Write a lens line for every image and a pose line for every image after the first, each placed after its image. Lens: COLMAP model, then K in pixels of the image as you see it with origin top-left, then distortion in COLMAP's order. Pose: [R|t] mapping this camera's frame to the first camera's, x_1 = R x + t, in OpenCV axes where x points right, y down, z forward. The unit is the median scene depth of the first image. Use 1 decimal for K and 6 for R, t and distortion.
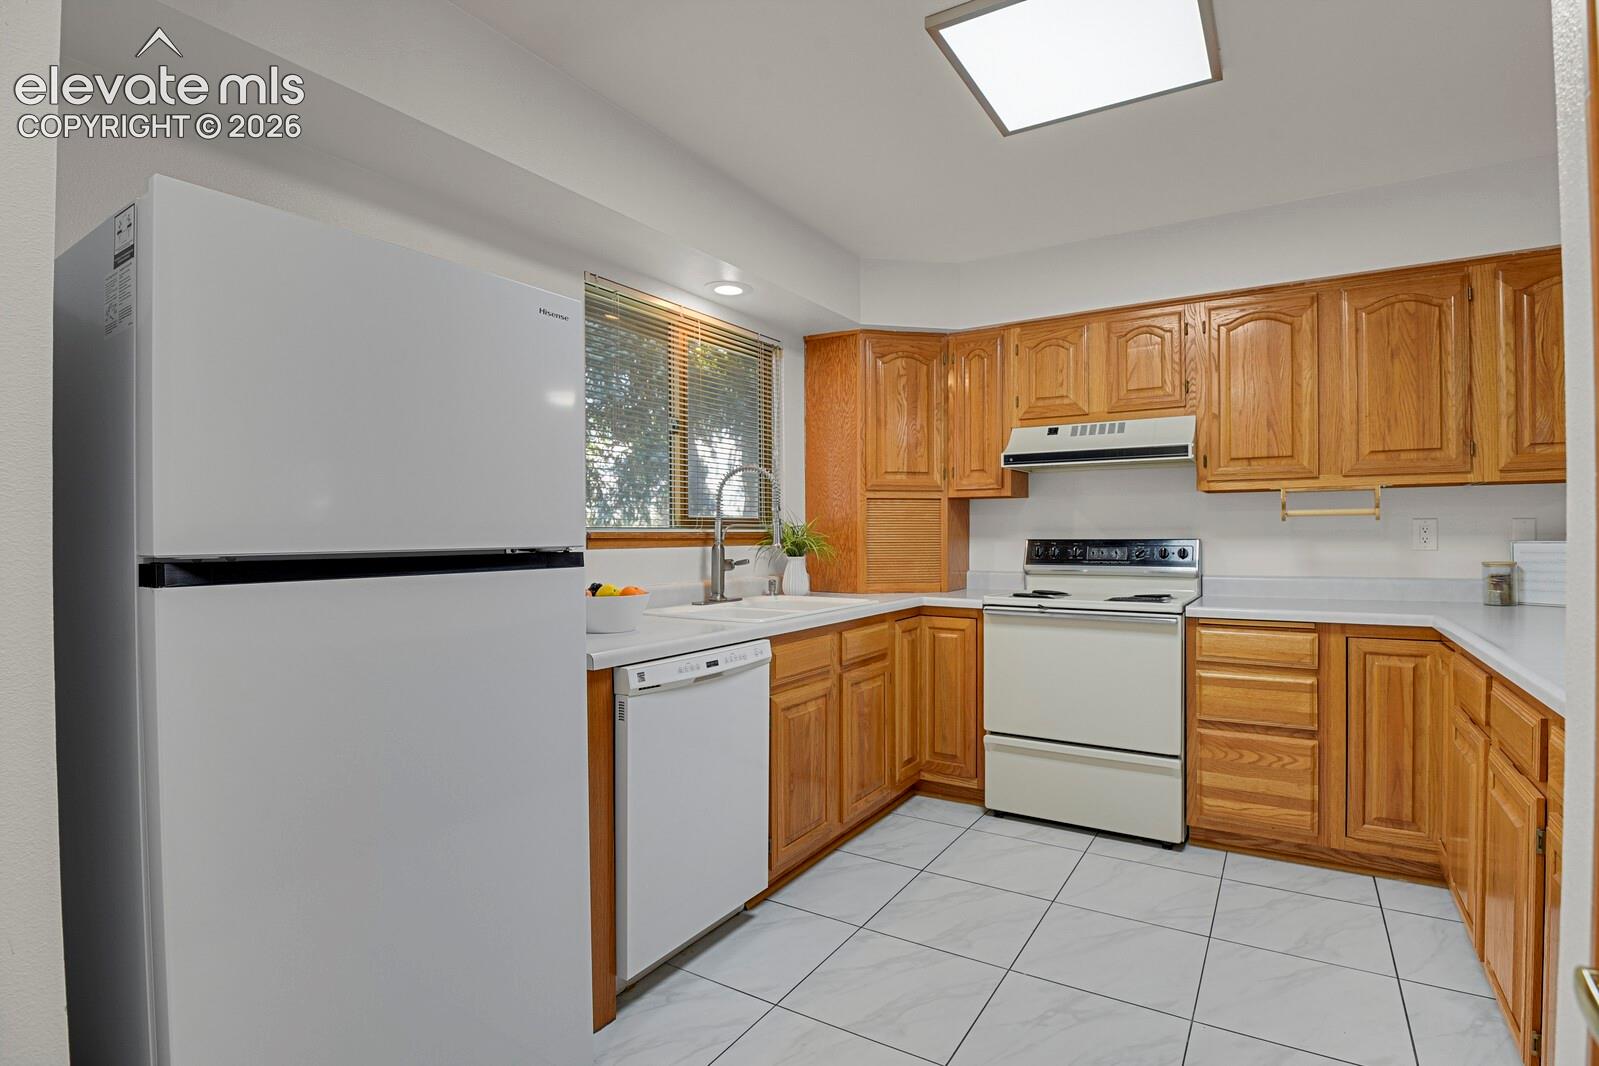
lens RADIAL K [[780.8, 0, 816.8], [0, 780.8, 534.7], [0, 0, 1]] dist [-0.027807, -0.000790]
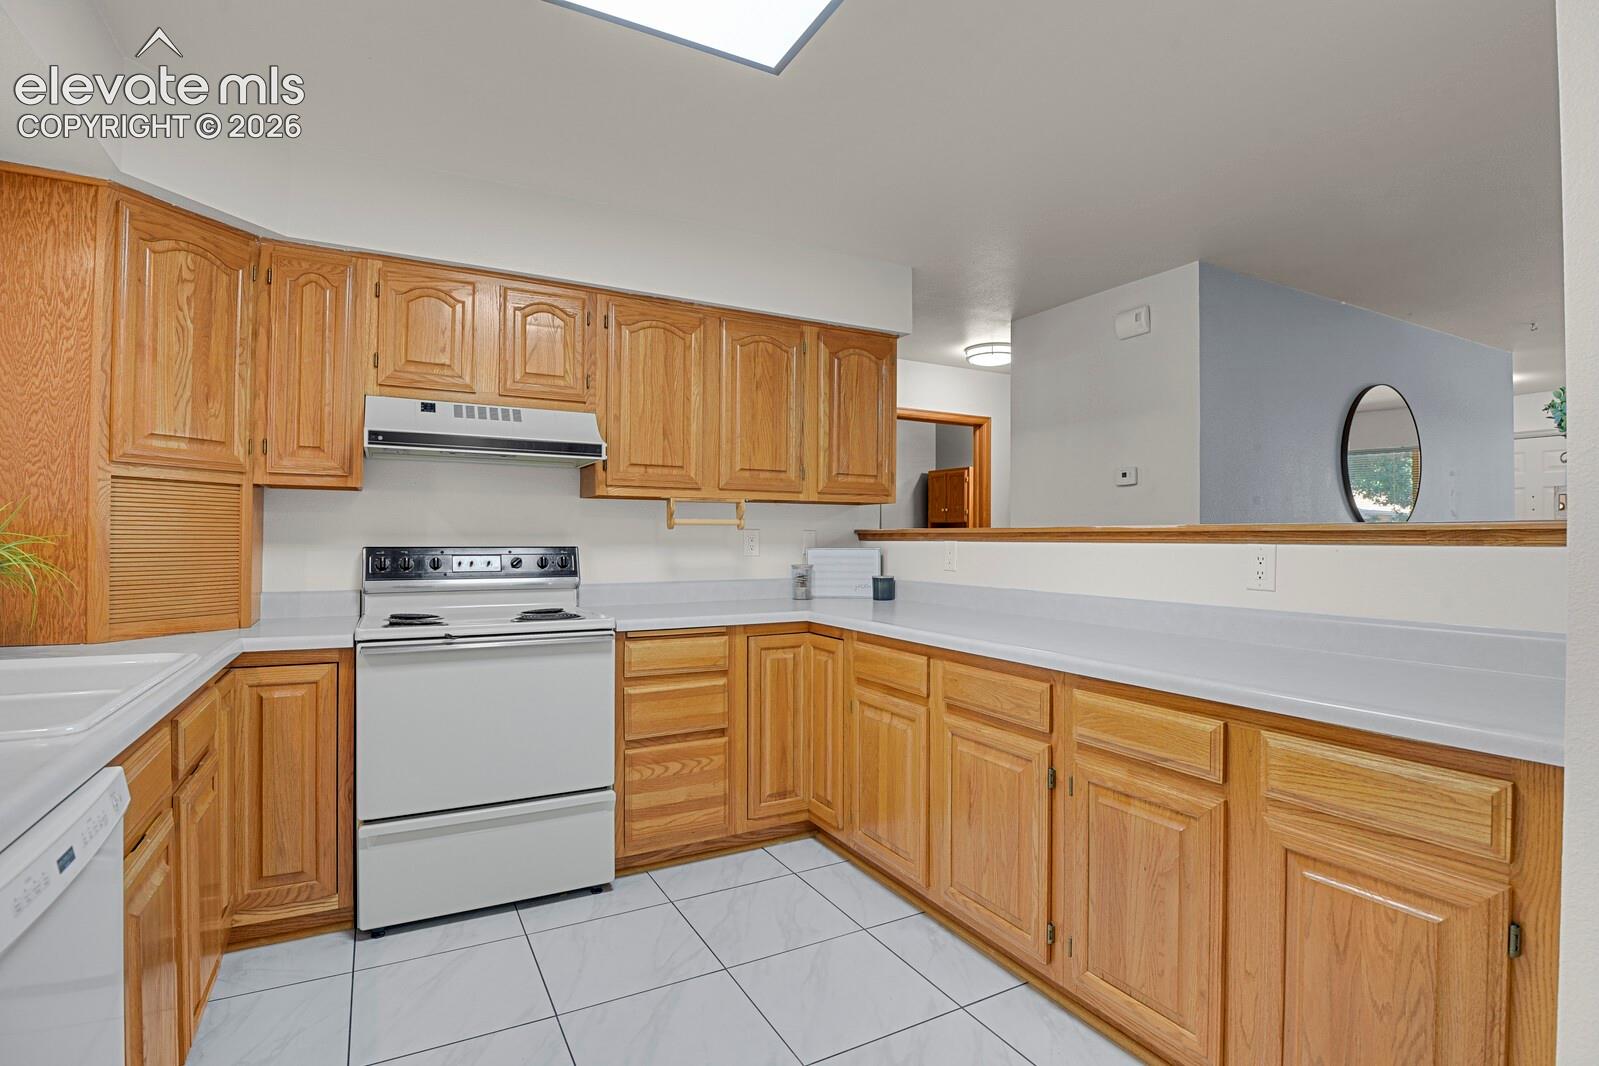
lens RADIAL K [[780.8, 0, 816.8], [0, 780.8, 534.7], [0, 0, 1]] dist [-0.027807, -0.000790]
pose [[0.488658, 0.012069, 0.872392, -0.208502], [-0.006514, 0.999927, -0.010184, -0.001176], [-0.872451, -0.000707, 0.488701, 0.334270]]
